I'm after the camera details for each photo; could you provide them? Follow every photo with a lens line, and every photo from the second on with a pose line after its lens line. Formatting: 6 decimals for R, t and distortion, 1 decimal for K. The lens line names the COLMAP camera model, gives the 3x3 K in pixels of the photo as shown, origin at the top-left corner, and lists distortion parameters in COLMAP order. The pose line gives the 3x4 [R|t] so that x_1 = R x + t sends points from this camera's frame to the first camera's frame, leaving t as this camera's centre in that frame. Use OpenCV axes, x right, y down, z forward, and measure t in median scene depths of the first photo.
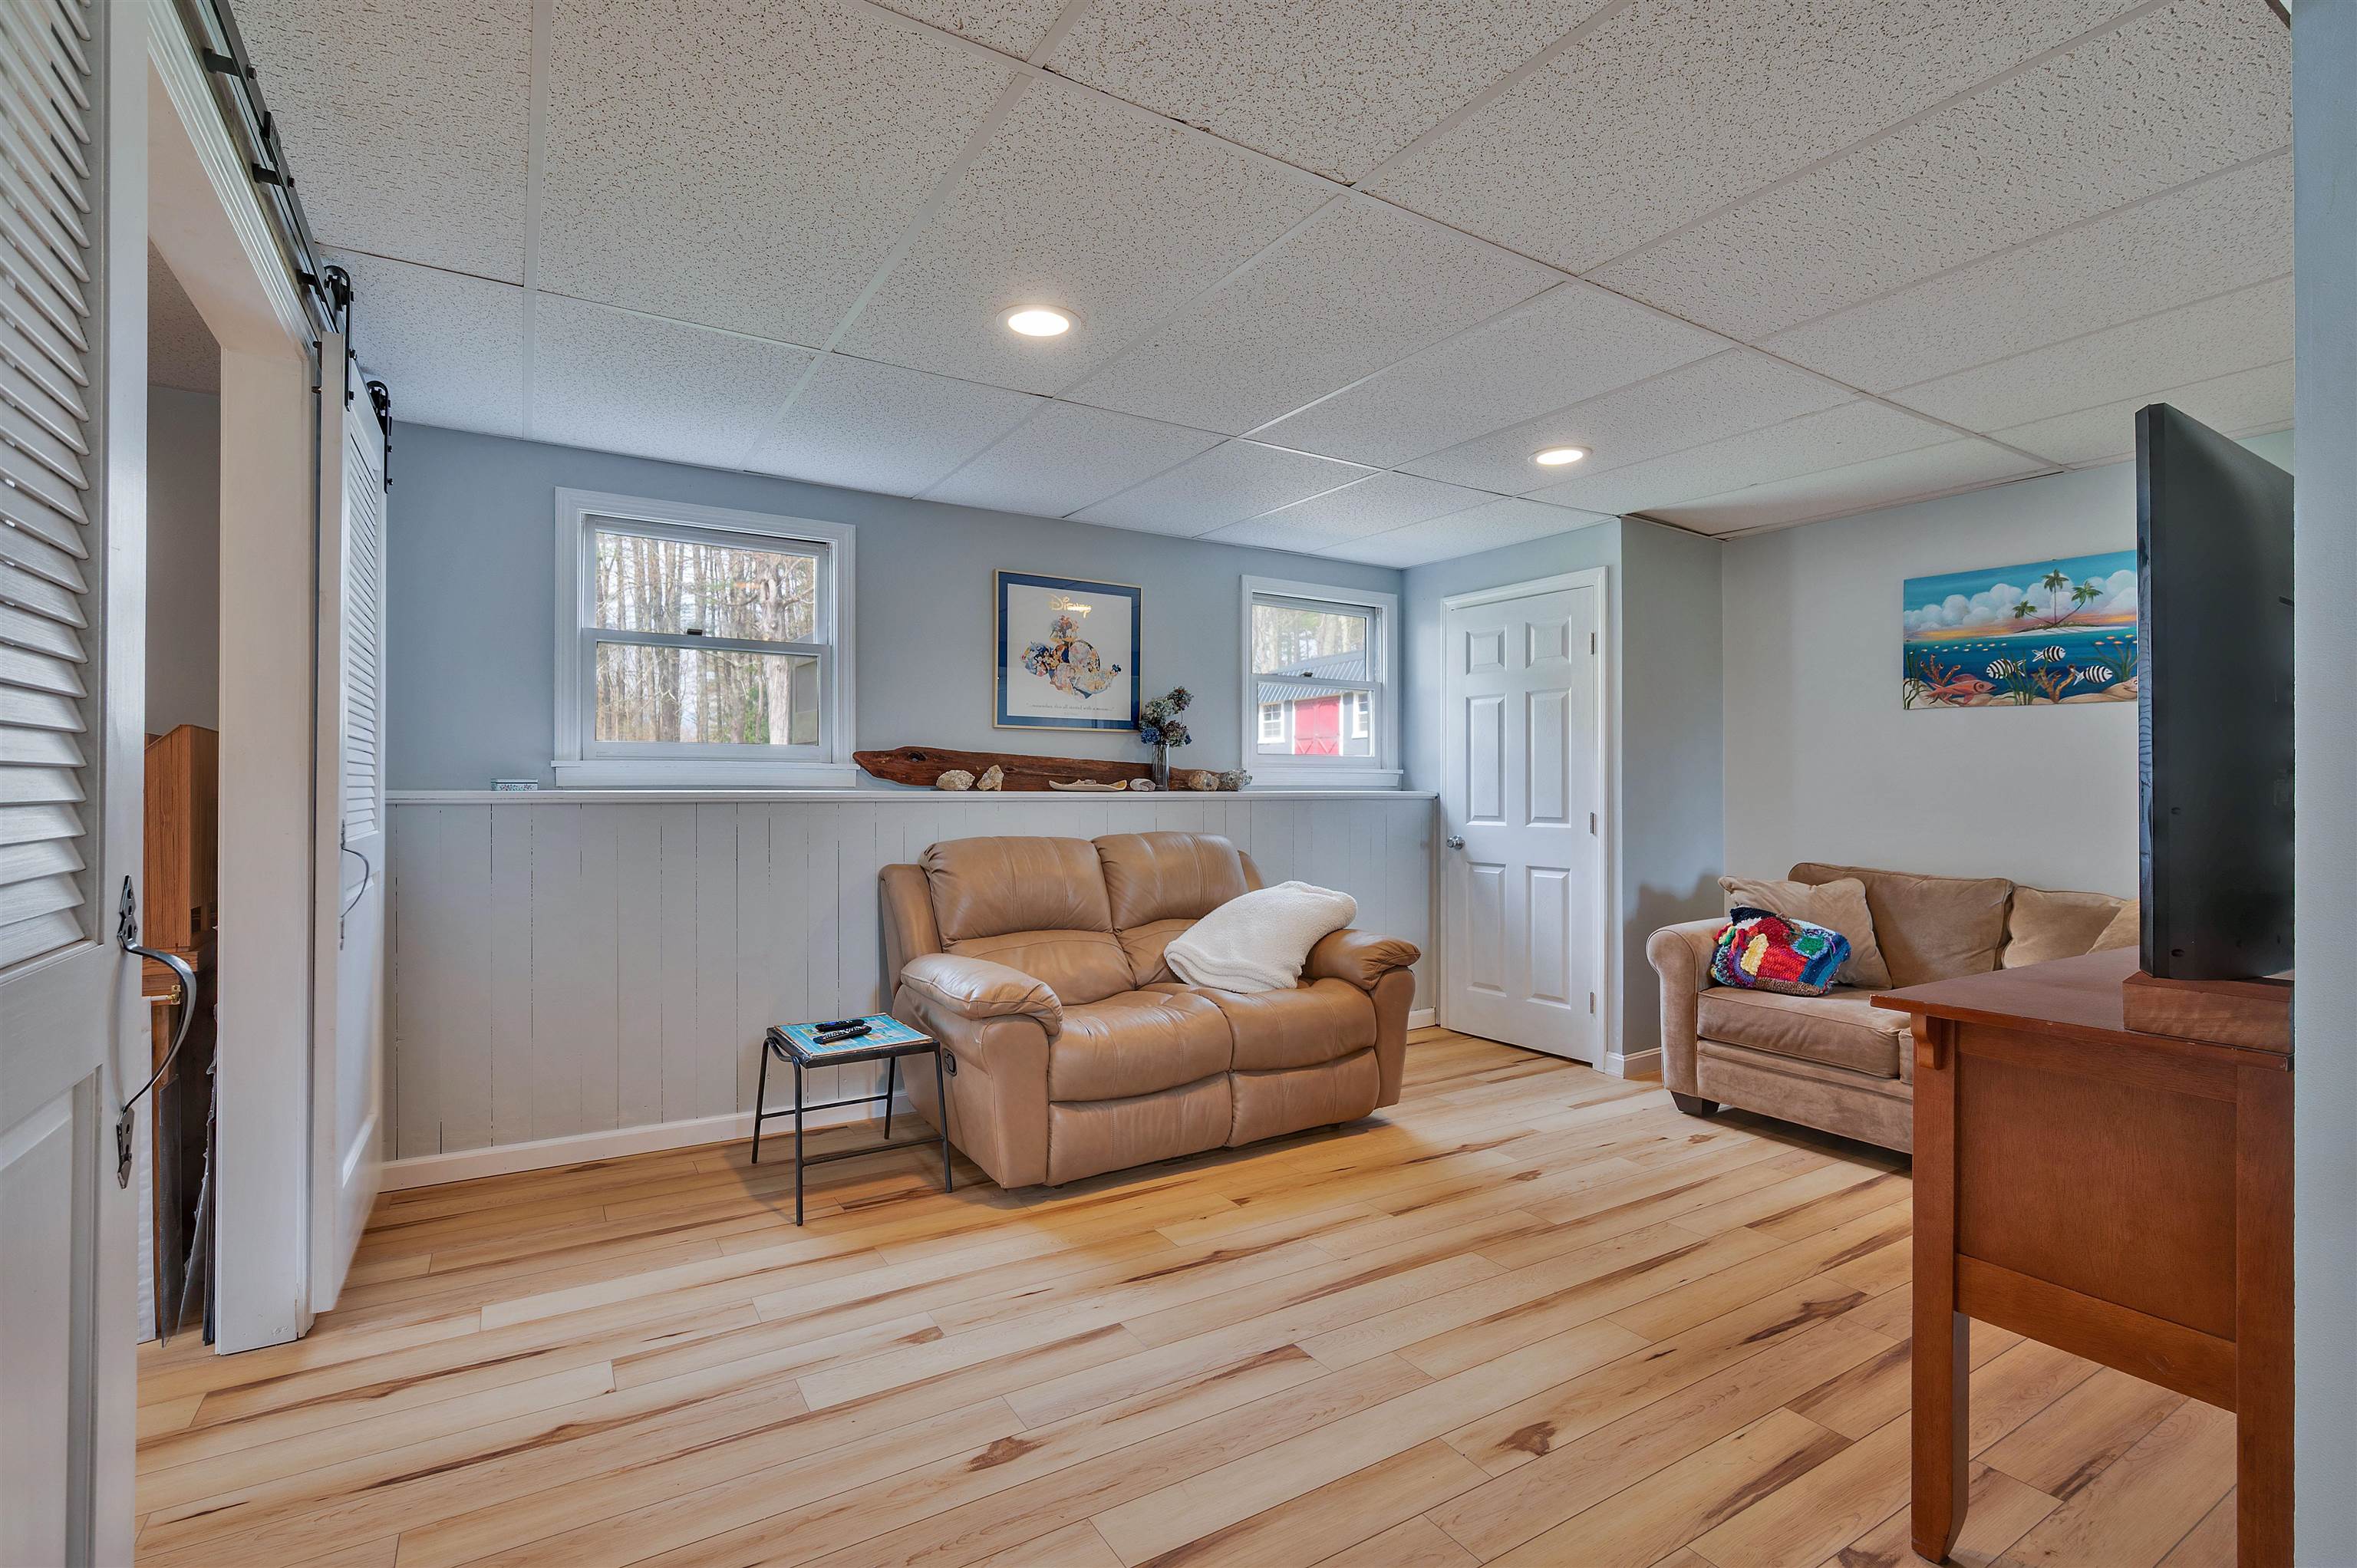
lens RADIAL K [[1075.1, 0, 1175.6], [0, 1075.1, 782.0], [0, 0, 1]] dist [-0.000884, -0.000126]
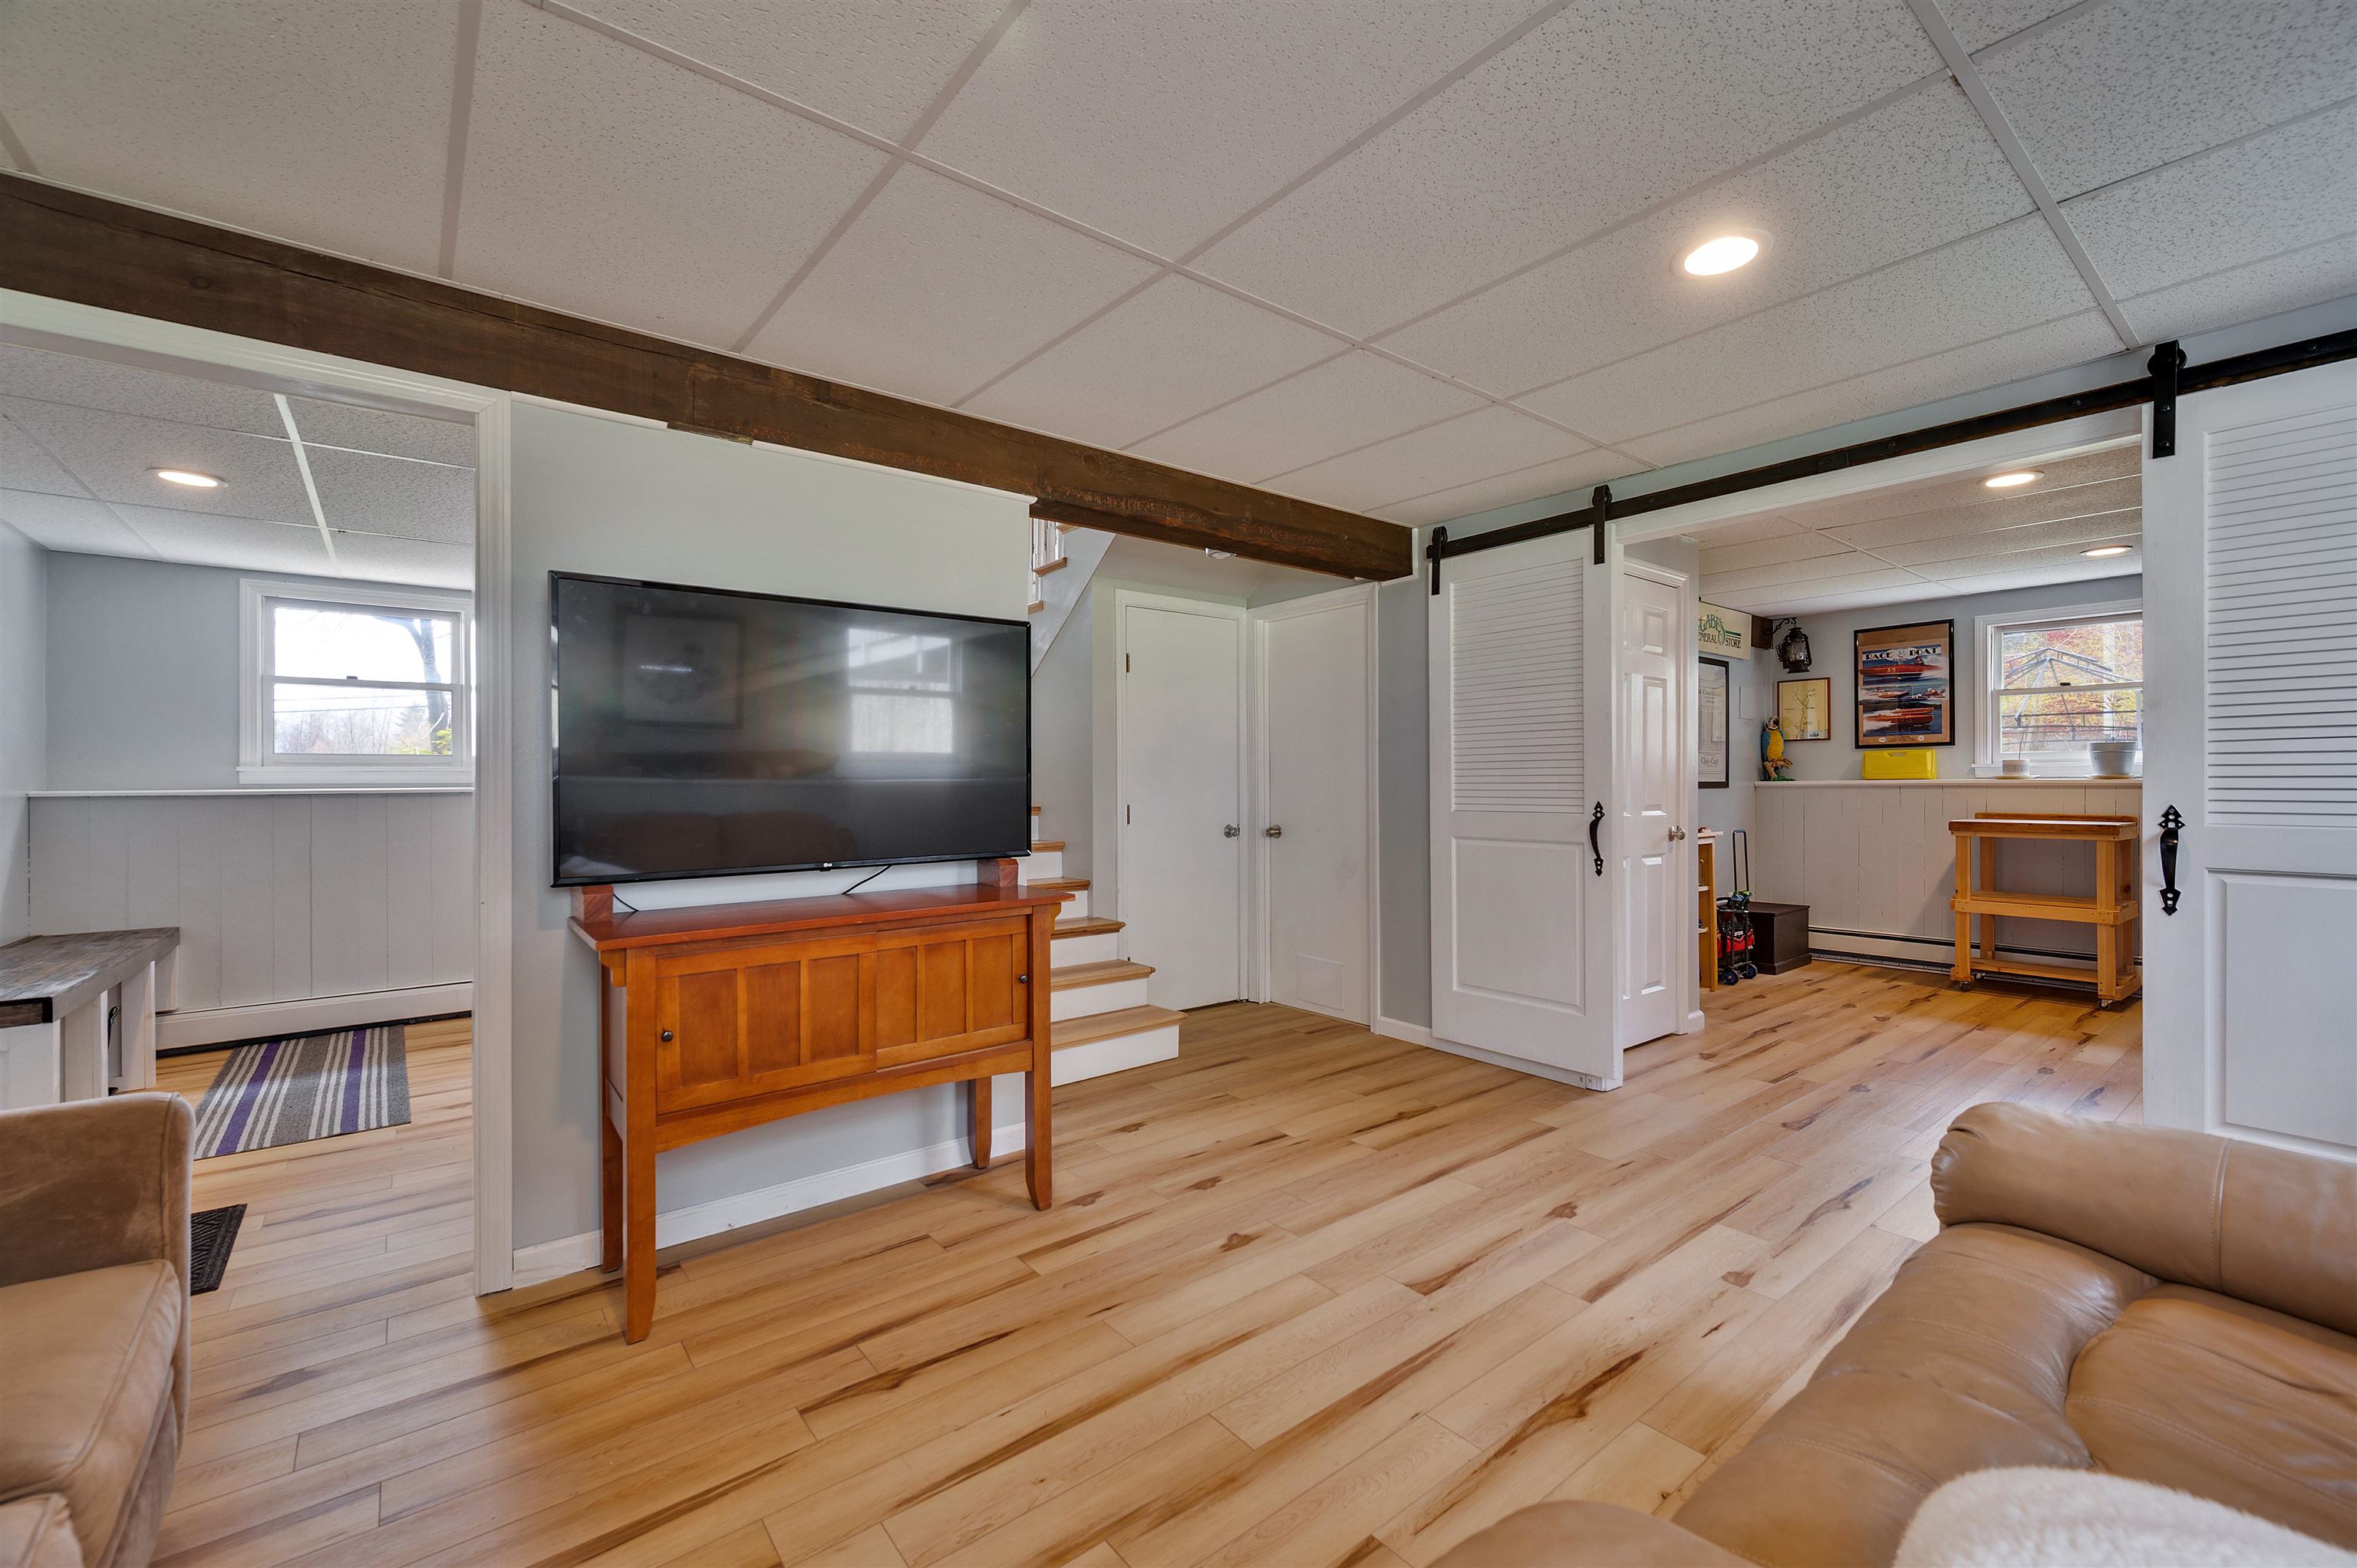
lens RADIAL K [[989.4, 0, 1181.0], [0, 989.4, 786.4], [0, 0, 1]] dist [0.003457, 0.000405]
pose [[-0.992973, 0.003106, -0.118299, 0.470985], [0.003394, 0.999992, -0.002239, -0.009974], [0.118291, -0.002625, -0.992976, 1.943474]]
